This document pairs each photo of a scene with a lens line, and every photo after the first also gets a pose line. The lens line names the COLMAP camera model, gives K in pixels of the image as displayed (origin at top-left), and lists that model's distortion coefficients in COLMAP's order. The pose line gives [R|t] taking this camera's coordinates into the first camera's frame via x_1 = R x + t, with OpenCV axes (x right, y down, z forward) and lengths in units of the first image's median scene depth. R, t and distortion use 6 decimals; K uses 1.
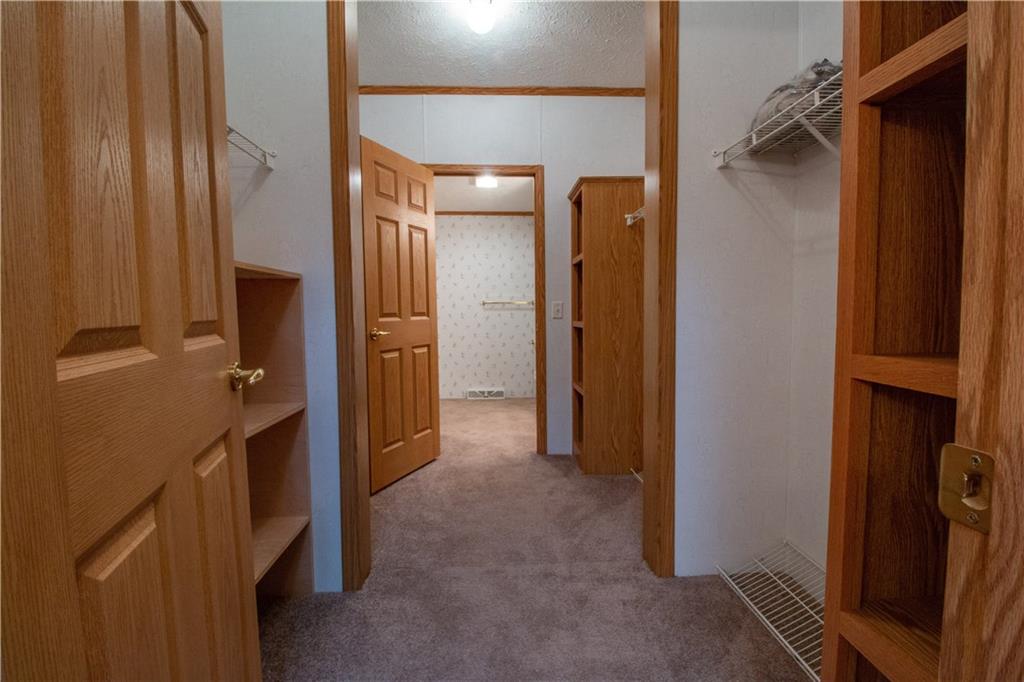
lens RADIAL K [[479.2, 0, 511.9], [0, 479.2, 342.7], [0, 0, 1]] dist [-0.007419, -0.003461]
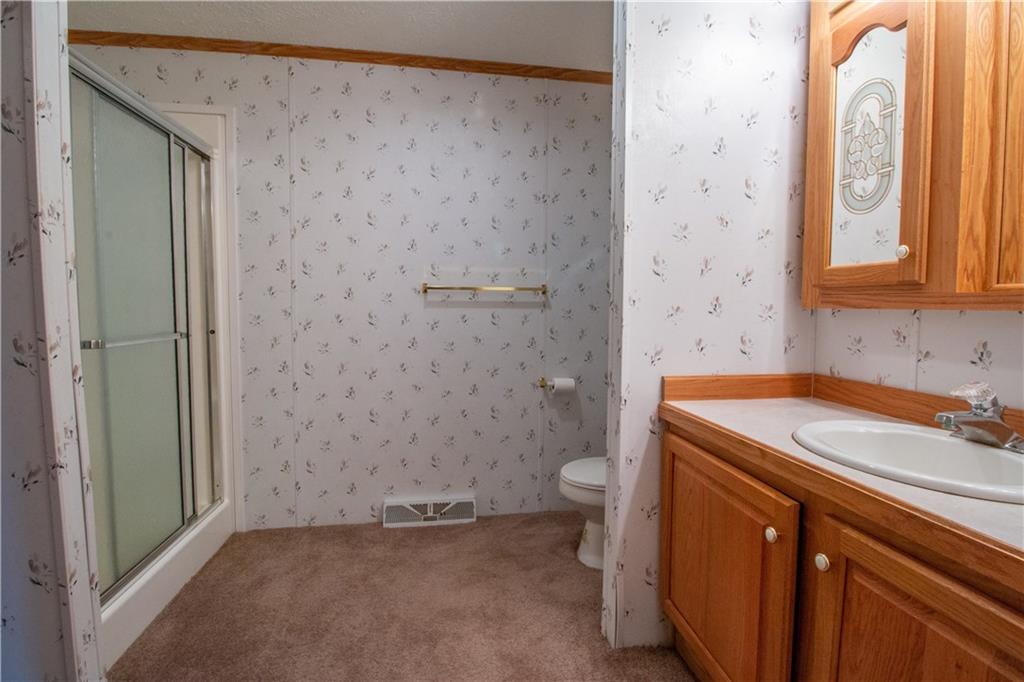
lens RADIAL K [[479.2, 0, 513.3], [0, 479.2, 337.9], [0, 0, 1]] dist [-0.007419, -0.003461]
pose [[0.994780, 0.004155, 0.101962, -0.025712], [-0.004236, 0.999991, 0.000578, -0.041296], [-0.101959, -0.001006, 0.994788, 0.588441]]
